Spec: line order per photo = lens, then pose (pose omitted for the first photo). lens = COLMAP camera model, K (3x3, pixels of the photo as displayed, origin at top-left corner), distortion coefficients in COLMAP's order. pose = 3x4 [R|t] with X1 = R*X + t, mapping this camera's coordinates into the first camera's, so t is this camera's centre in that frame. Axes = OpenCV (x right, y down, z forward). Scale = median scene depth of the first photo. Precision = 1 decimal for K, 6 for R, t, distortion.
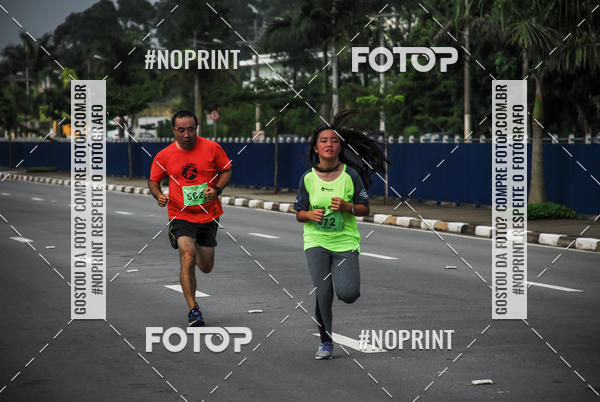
lens RADIAL K [[2458.8, 0, 294.9], [0, 2458.8, 214.0], [0, 0, 1]] dist [1.267270, 0.000000]
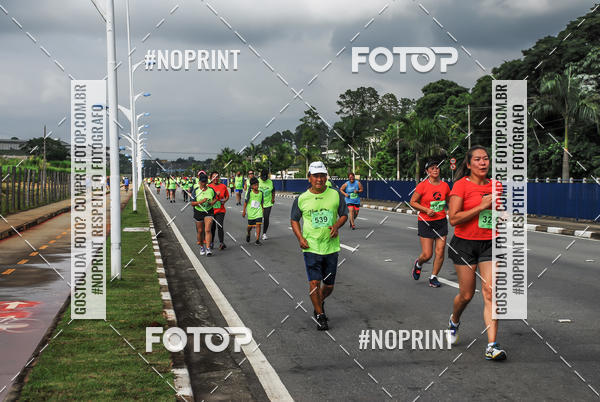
lens RADIAL K [[2581.5, 0, 302.1], [0, 2581.5, 199.2], [0, 0, 1]] dist [4.187276, 0.000000]
pose [[0.982038, 0.010819, -0.188373, 0.534553], [-0.015113, 0.999657, -0.021373, 0.059803], [0.188078, 0.023836, 0.981865, -2.021442]]
